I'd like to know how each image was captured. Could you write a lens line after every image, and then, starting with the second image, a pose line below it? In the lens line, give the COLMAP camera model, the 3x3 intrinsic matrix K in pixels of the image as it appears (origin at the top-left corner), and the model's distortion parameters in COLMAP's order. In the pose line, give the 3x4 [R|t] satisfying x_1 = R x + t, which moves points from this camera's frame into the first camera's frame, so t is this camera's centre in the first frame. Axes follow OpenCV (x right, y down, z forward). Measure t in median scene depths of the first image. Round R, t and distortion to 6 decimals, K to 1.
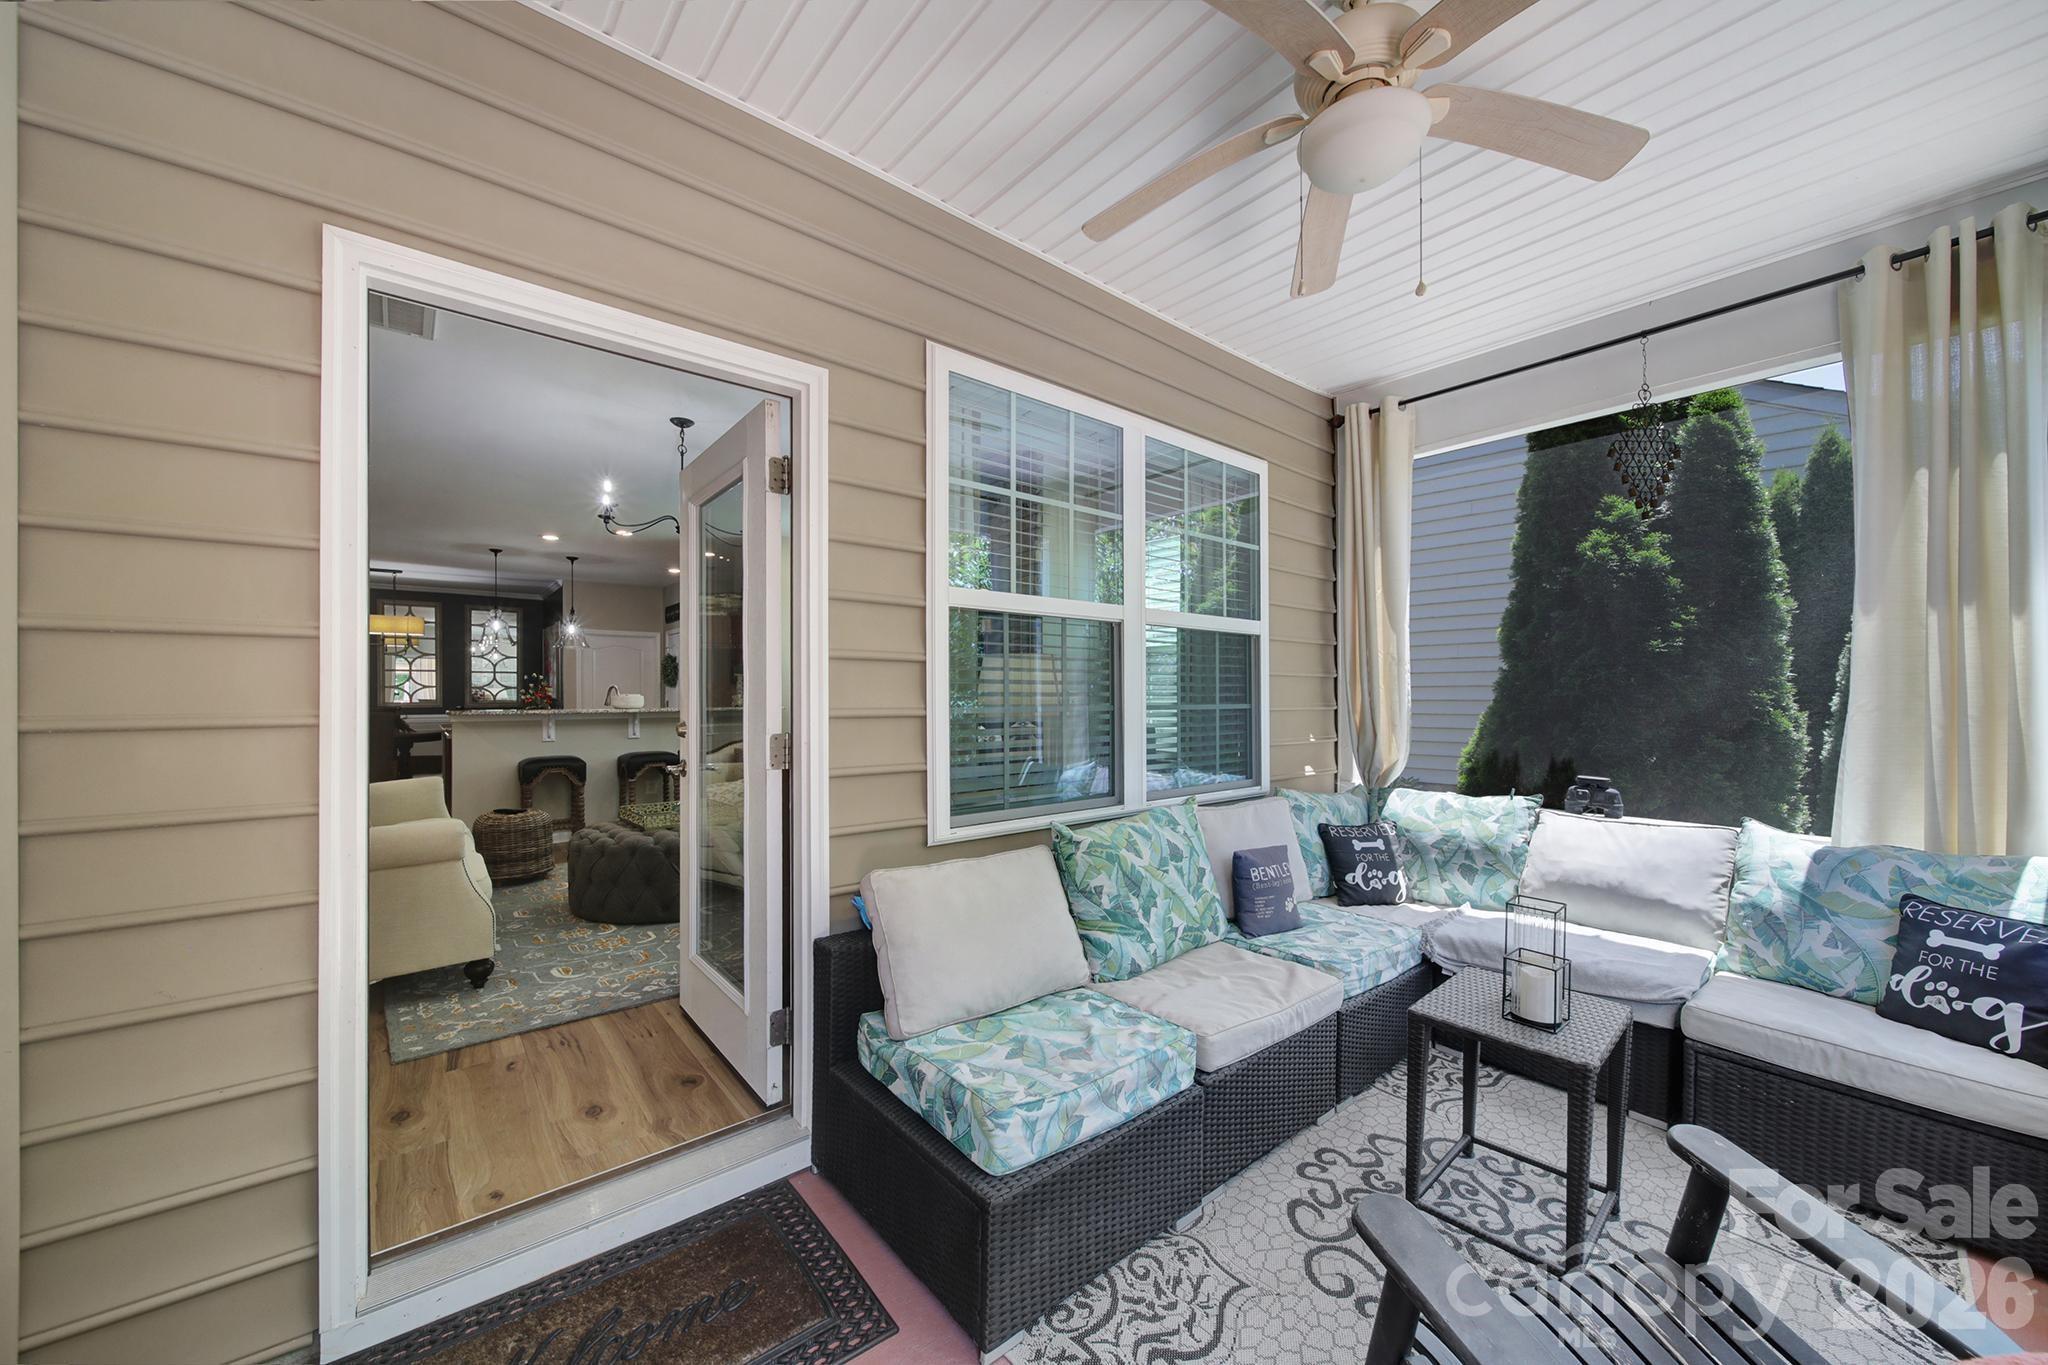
lens RADIAL K [[758.4, 0, 1022.9], [0, 758.4, 694.8], [0, 0, 1]] dist [-0.001338, -0.000193]
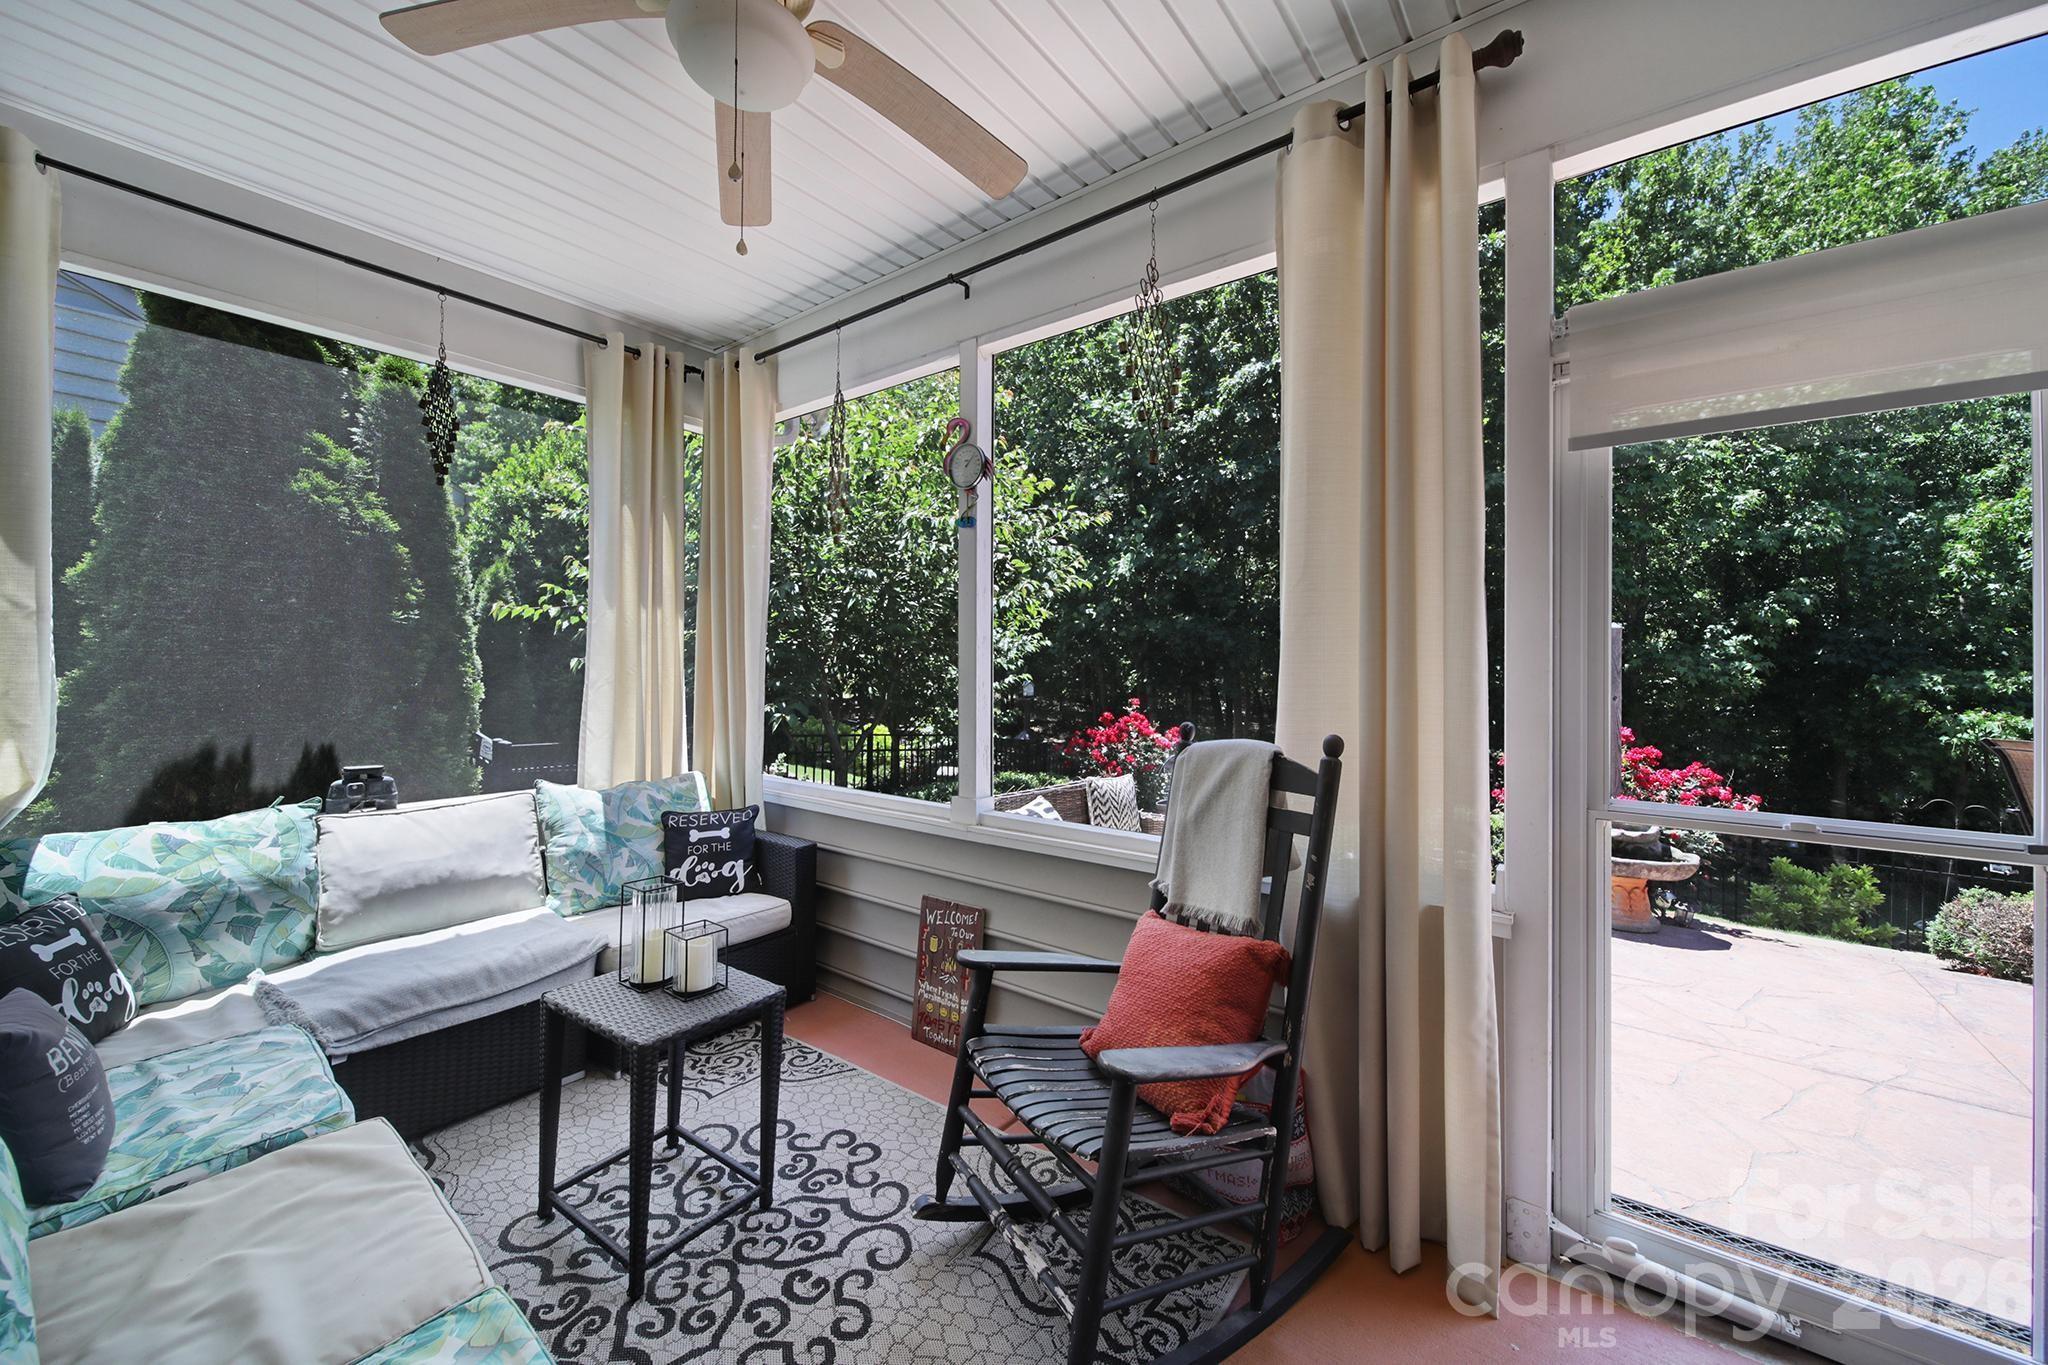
lens RADIAL K [[758.4, 0, 1029.4], [0, 758.4, 664.6], [0, 0, 1]] dist [-0.001338, -0.000193]
pose [[-0.232880, 0.001598, 0.972504, -0.290420], [-0.003647, 0.999990, -0.002517, -0.007796], [-0.972499, -0.004133, -0.232872, 0.538263]]
